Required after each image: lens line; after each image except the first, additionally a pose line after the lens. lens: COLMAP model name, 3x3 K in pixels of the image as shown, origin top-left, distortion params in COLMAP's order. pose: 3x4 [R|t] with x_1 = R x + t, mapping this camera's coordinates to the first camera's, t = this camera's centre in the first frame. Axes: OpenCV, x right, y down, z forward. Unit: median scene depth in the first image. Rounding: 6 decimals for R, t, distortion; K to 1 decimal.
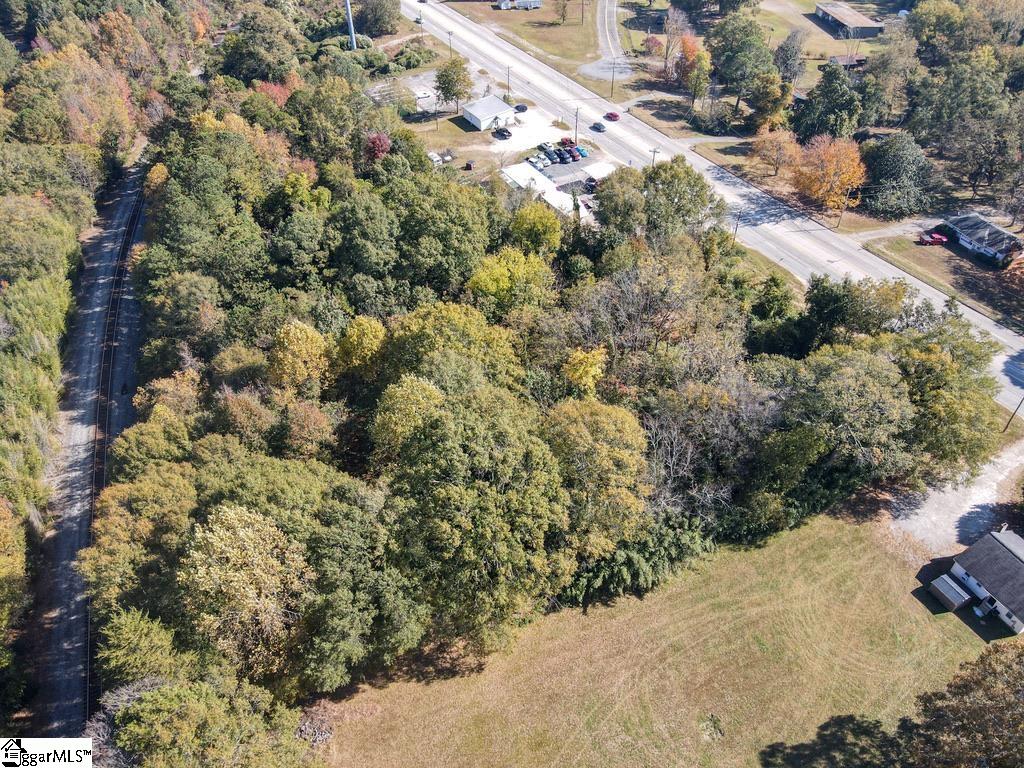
lens RADIAL K [[715.9, 0, 512.0], [0, 715.9, 384.0], [0, 0, 1]] dist [0.009042, -0.002037]
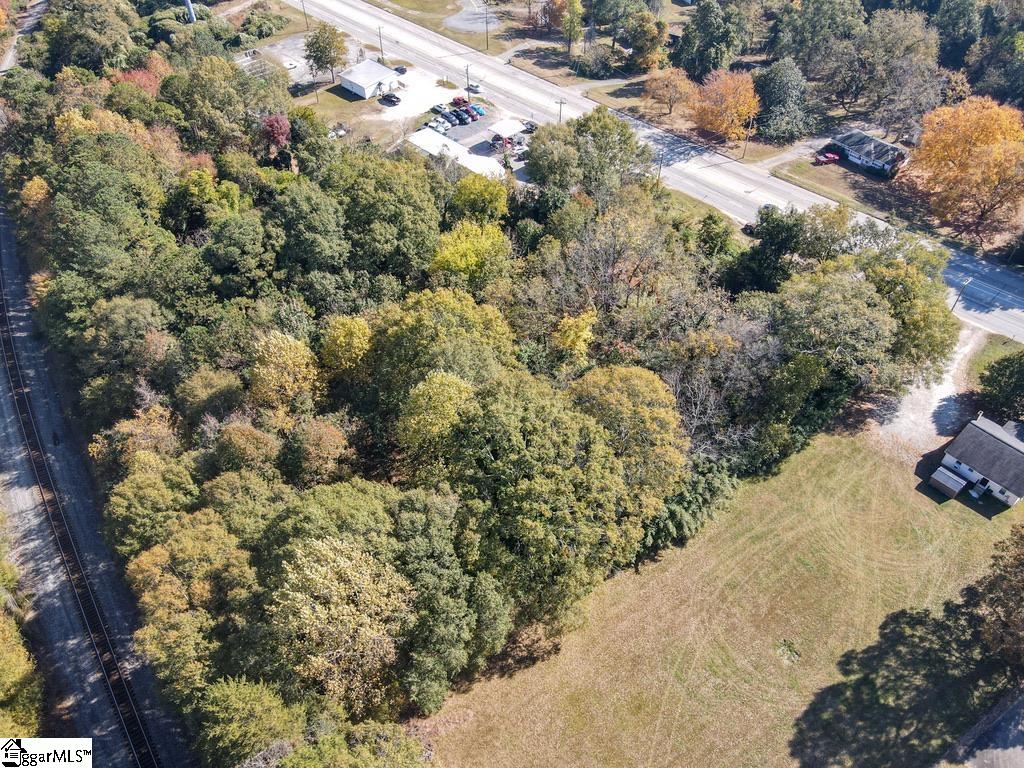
lens RADIAL K [[715.9, 0, 512.0], [0, 715.9, 384.0], [0, 0, 1]] dist [0.009042, -0.002037]
pose [[0.969542, -0.173897, 0.172475, -0.150416], [0.163517, 0.983853, 0.072775, -0.035459], [-0.182345, -0.042355, 0.982322, 0.031274]]
